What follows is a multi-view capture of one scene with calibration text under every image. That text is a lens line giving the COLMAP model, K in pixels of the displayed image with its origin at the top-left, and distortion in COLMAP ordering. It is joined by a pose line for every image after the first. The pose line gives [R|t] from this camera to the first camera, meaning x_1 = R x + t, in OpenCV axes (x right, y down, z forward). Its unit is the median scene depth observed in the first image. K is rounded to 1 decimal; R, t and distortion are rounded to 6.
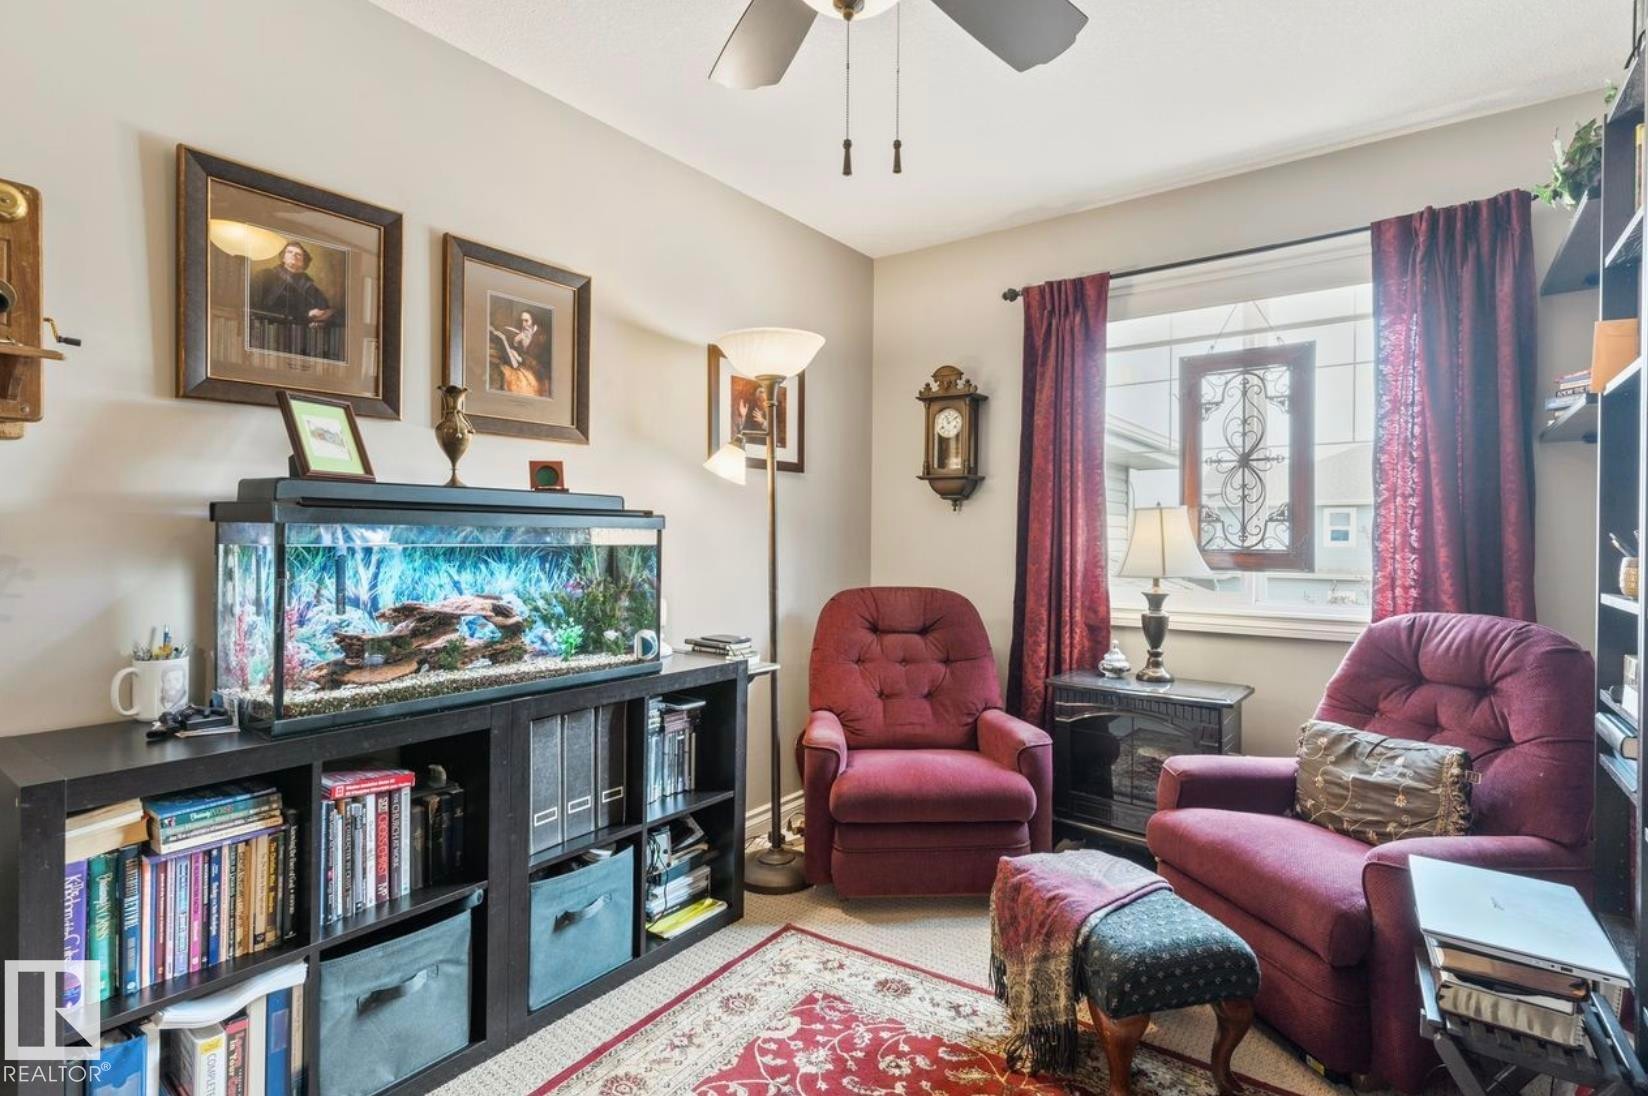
lens RADIAL K [[800.8, 0, 825.9], [0, 800.8, 531.9], [0, 0, 1]] dist [0.002772, -0.000727]
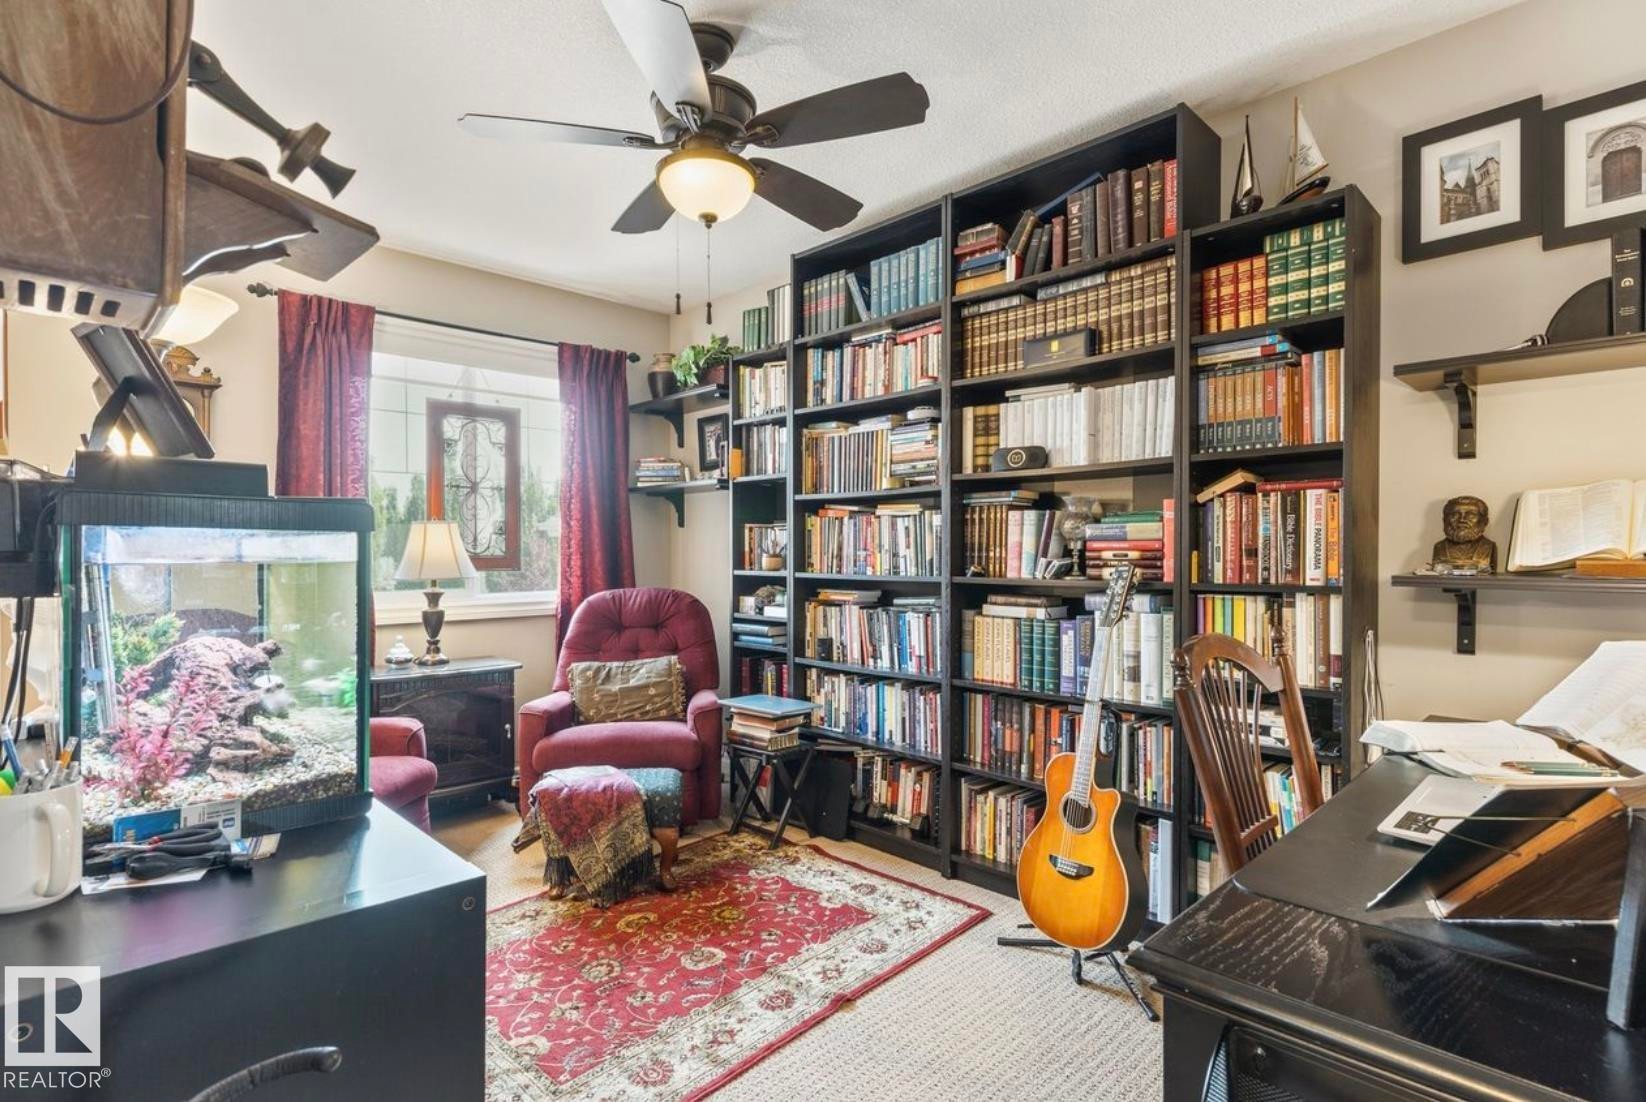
lens RADIAL K [[799.8, 0, 821.2], [0, 799.8, 551.1], [0, 0, 1]] dist [0.002772, -0.000727]
pose [[0.165556, -0.011900, 0.986129, -0.689919], [-0.004447, 0.999908, 0.012813, -0.004318], [-0.986190, -0.006506, 0.165488, 0.222804]]
